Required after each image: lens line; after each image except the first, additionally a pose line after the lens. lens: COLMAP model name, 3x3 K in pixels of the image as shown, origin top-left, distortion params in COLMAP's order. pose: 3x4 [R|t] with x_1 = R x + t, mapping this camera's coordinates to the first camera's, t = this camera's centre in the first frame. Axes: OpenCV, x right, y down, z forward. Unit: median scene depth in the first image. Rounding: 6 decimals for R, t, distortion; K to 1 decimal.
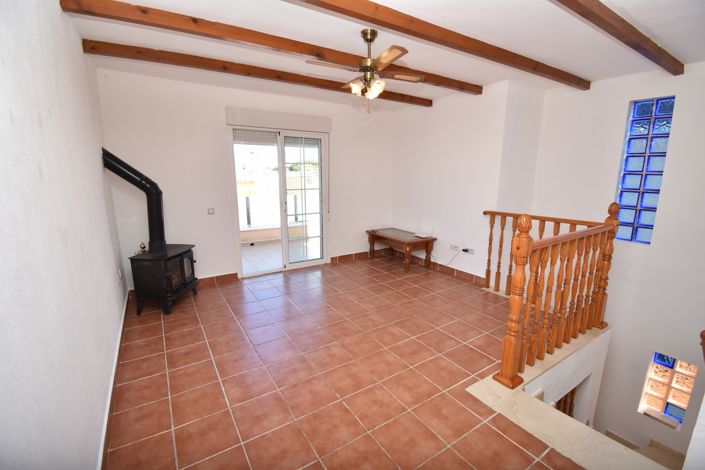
lens RADIAL K [[308.4, 0, 354.3], [0, 308.4, 237.4], [0, 0, 1]] dist [-0.004039, -0.007433]
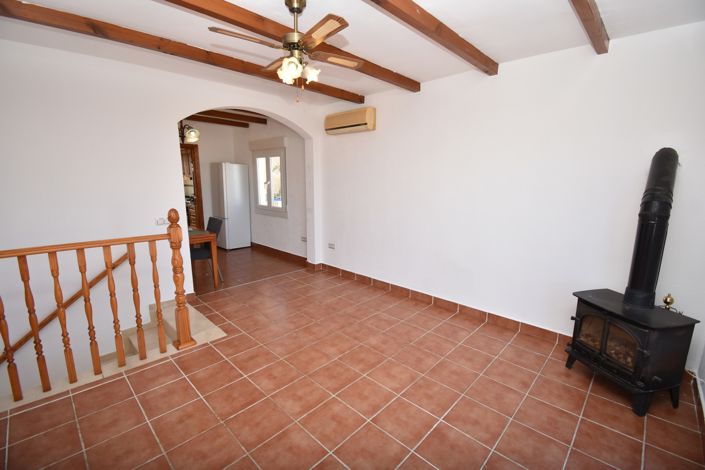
lens RADIAL K [[308.4, 0, 352.9], [0, 308.4, 235.5], [0, 0, 1]] dist [-0.004039, -0.007433]
pose [[-0.973709, 0.025494, -0.226365, 0.068079], [-0.061477, 0.927436, 0.368895, -0.265658], [0.219344, 0.373112, -0.901485, 1.282491]]
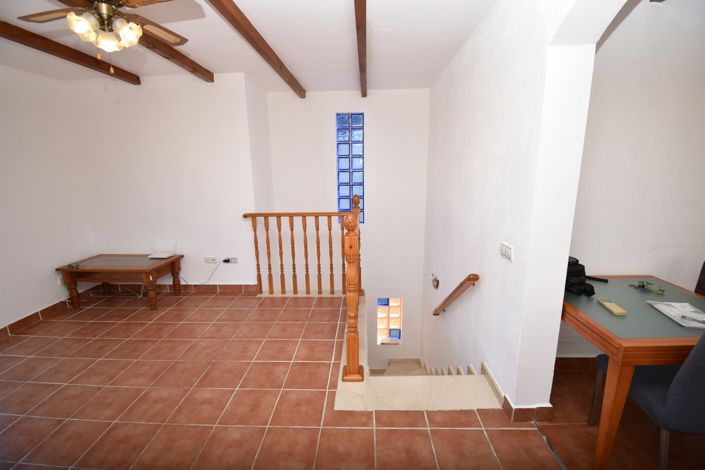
lens RADIAL K [[308.4, 0, 359.0], [0, 308.4, 234.6], [0, 0, 1]] dist [-0.004039, -0.007433]
pose [[0.568315, -0.176467, 0.803665, -0.139937], [0.181027, 0.979615, 0.087087, -0.047134], [-0.802650, 0.095992, 0.588676, 0.208232]]
